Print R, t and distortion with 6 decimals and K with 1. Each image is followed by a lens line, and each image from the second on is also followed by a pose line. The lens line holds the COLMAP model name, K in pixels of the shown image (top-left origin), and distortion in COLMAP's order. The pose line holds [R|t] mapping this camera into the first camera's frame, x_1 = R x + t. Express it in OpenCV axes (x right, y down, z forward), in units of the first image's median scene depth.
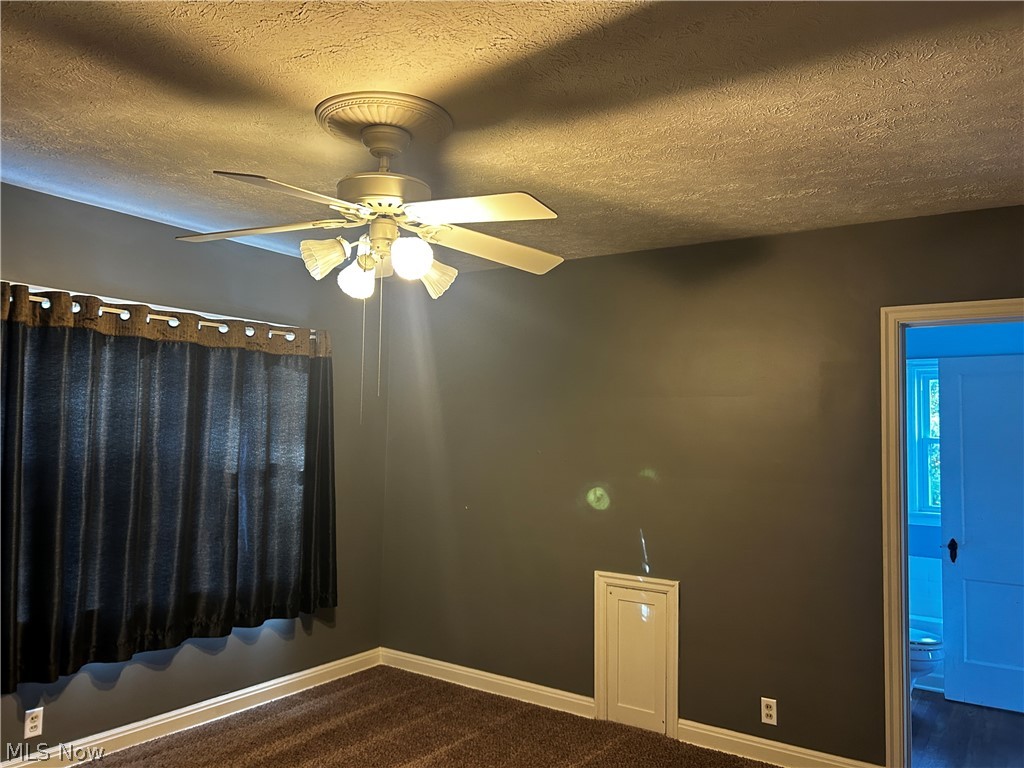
lens RADIAL K [[776.3, 0, 510.7], [0, 776.3, 378.2], [0, 0, 1]] dist [0.044570, -0.055342]
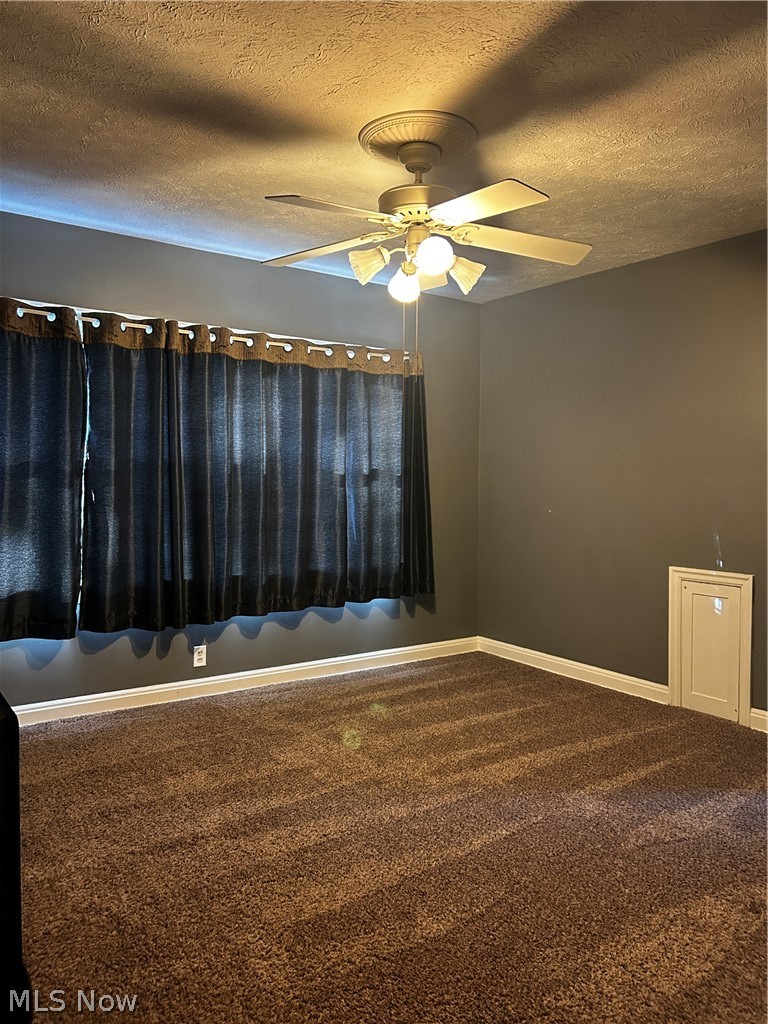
lens RADIAL K [[776.3, 0, 394.6], [0, 776.3, 497.1], [0, 0, 1]] dist [0.044570, -0.055342]
pose [[0.939049, -0.005301, -0.343743, 0.140924], [0.034549, 0.996274, 0.079018, 0.072117], [0.342043, -0.086078, 0.935733, -0.091257]]
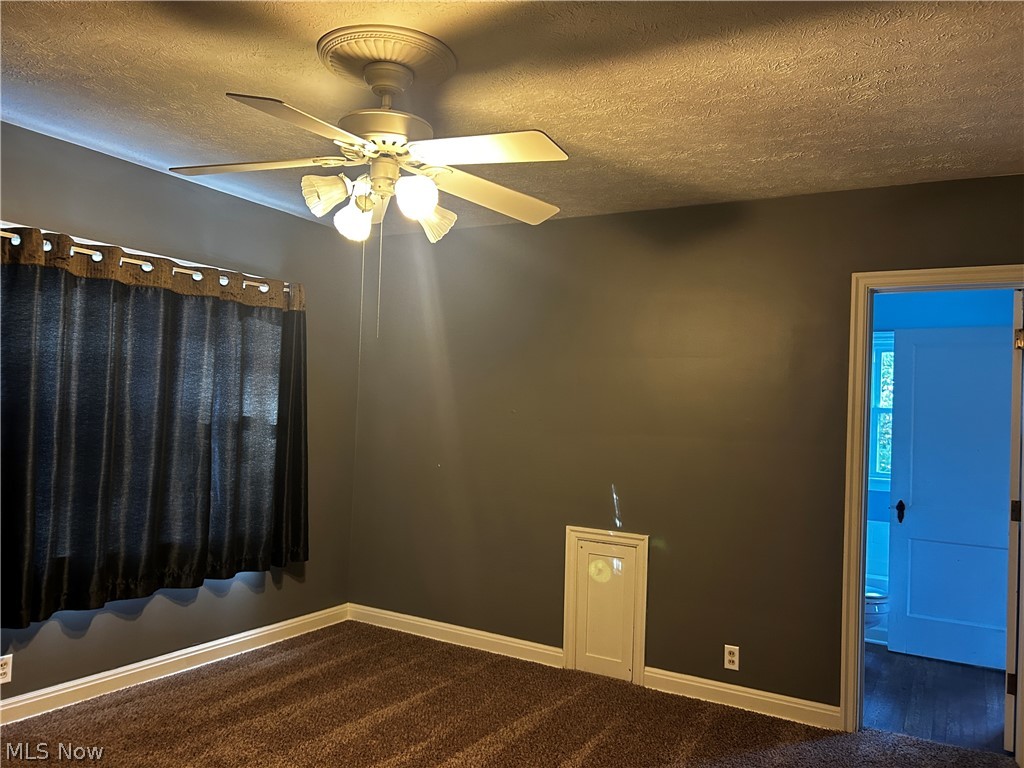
lens RADIAL K [[776.3, 0, 513.0], [0, 776.3, 384.7], [0, 0, 1]] dist [0.044570, -0.055342]
pose [[0.997066, 0.021211, 0.073556, -0.047667], [-0.023889, 0.999076, 0.035733, 0.030673], [-0.072730, -0.037385, 0.996651, -0.008444]]
